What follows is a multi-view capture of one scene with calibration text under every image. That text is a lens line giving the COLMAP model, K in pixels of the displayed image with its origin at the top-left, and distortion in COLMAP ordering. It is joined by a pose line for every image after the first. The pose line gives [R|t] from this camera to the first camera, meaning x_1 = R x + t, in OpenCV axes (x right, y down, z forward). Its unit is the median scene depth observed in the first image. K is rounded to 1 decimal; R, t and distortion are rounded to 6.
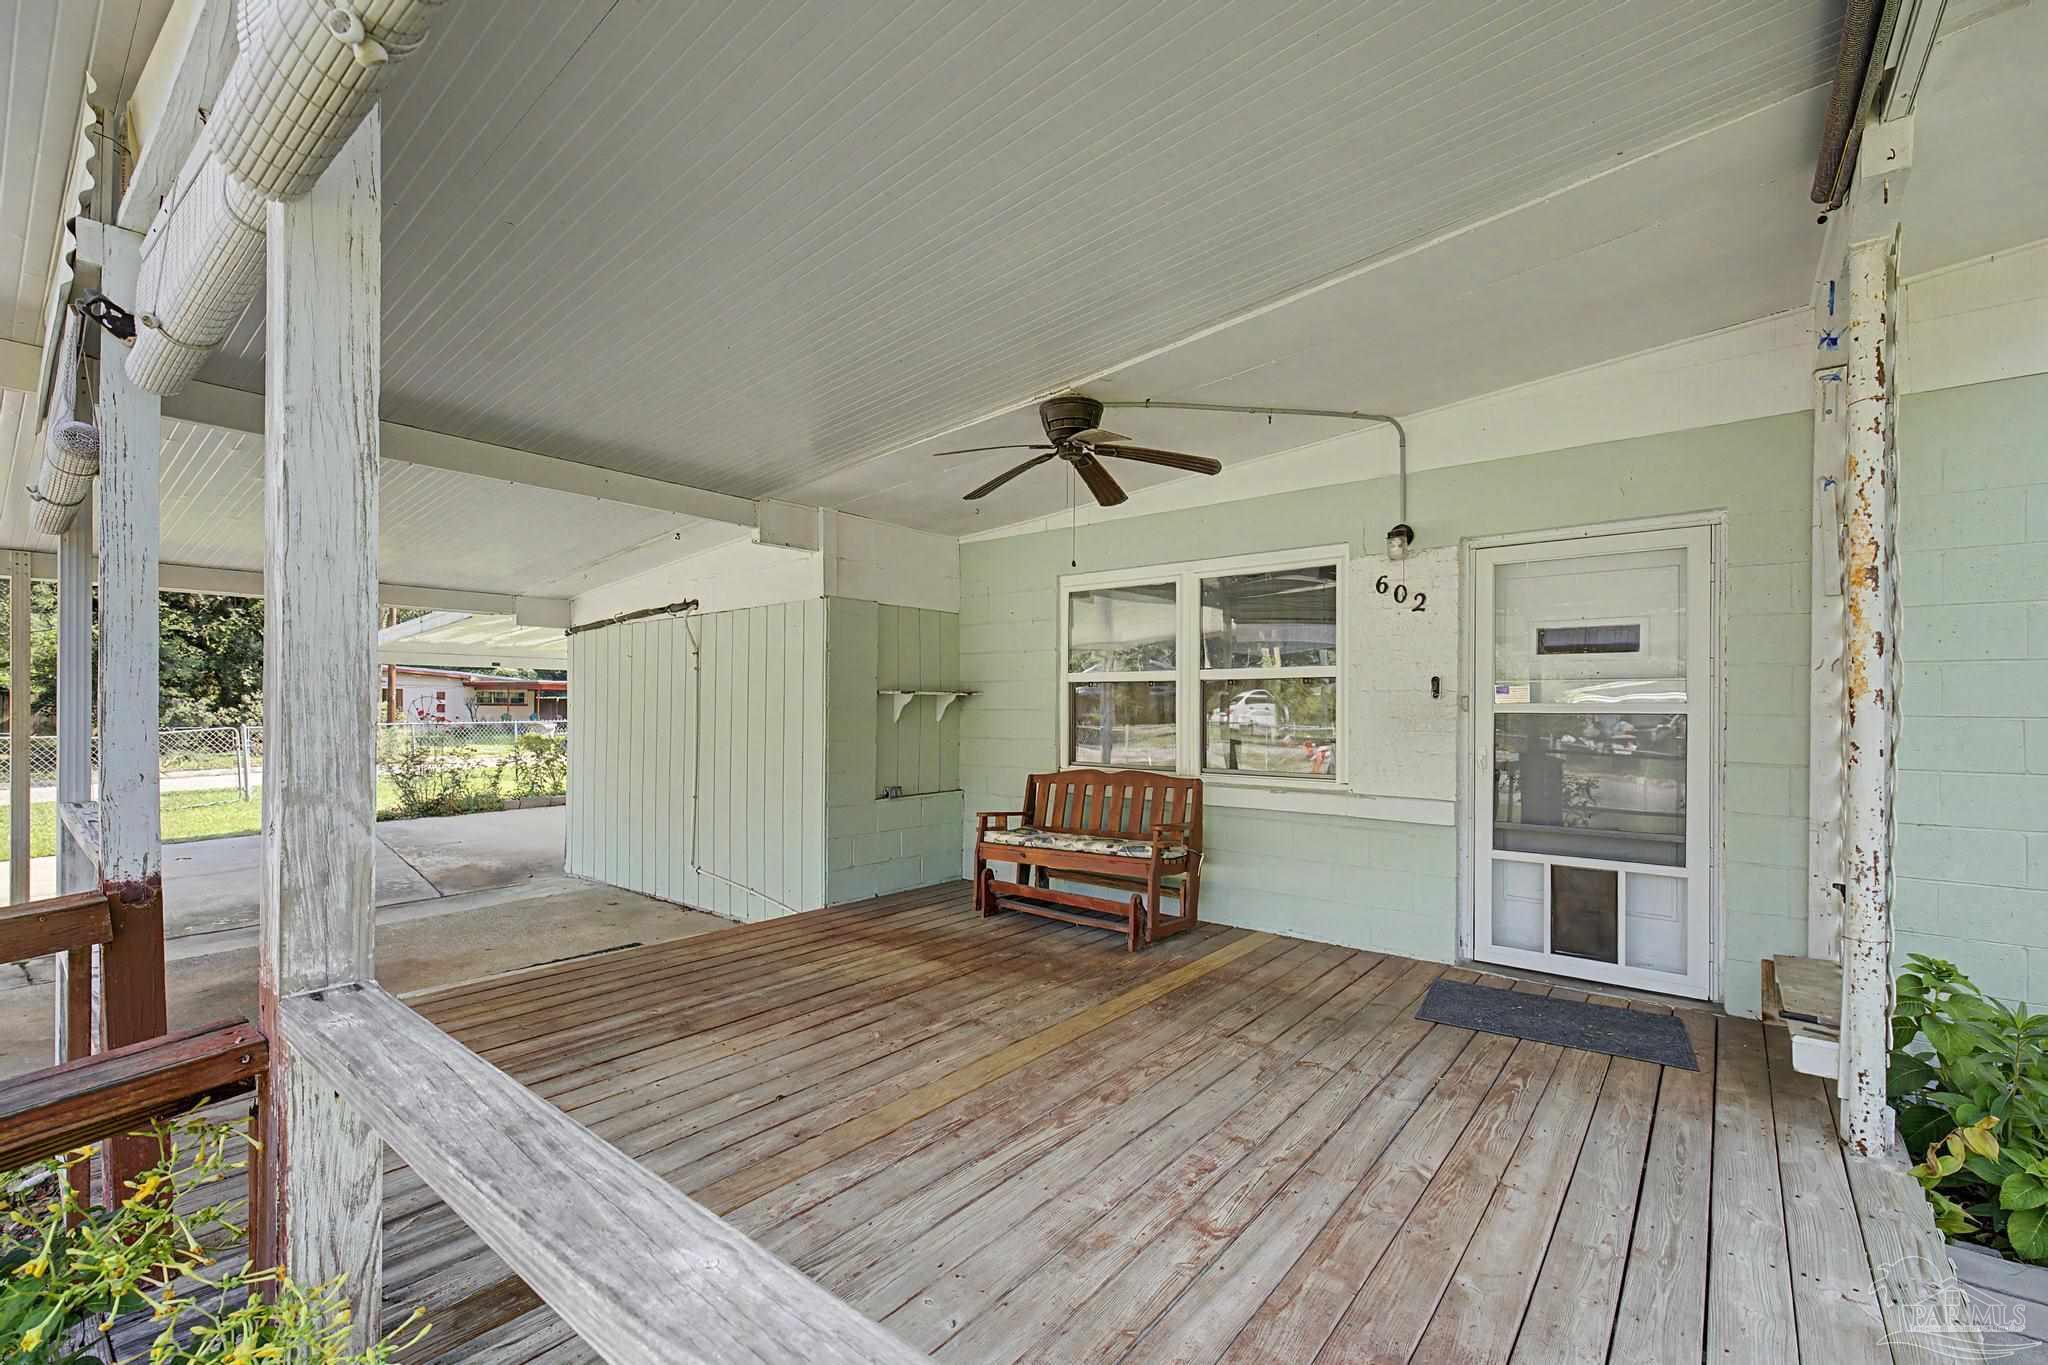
lens RADIAL K [[873.2, 0, 1029.0], [0, 873.2, 690.7], [0, 0, 1]] dist [0.003051, 0.000255]
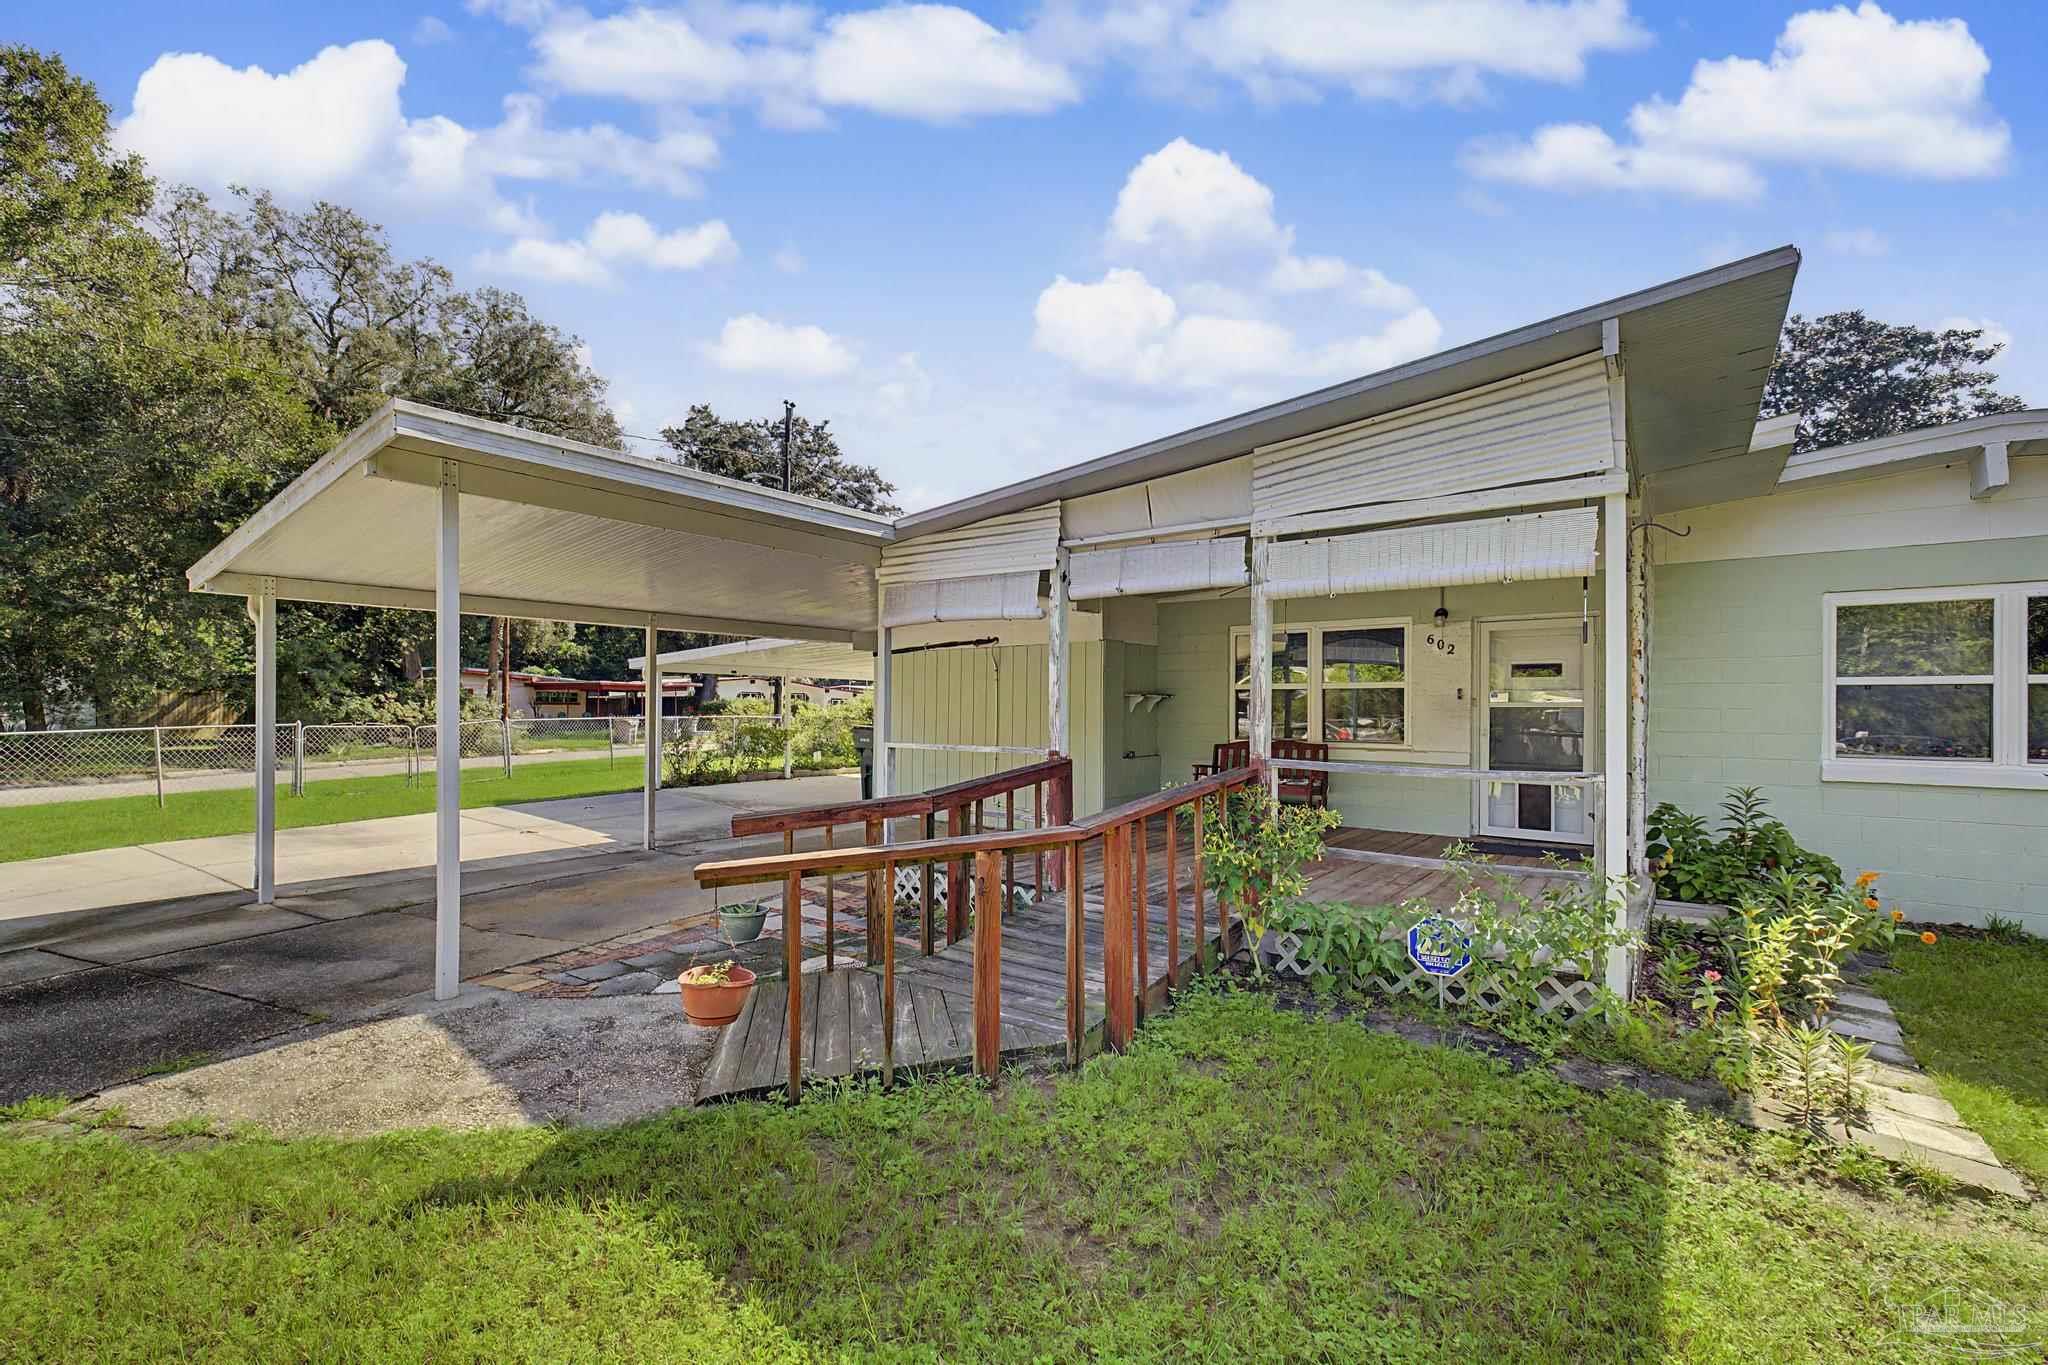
lens RADIAL K [[873.2, 0, 1017.8], [0, 873.2, 689.0], [0, 0, 1]] dist [0.003051, 0.000255]
pose [[0.999943, 0.003218, 0.010196, -0.407003], [-0.003187, 0.999990, -0.003103, -0.004203], [-0.010206, 0.003071, 0.999943, -0.706495]]
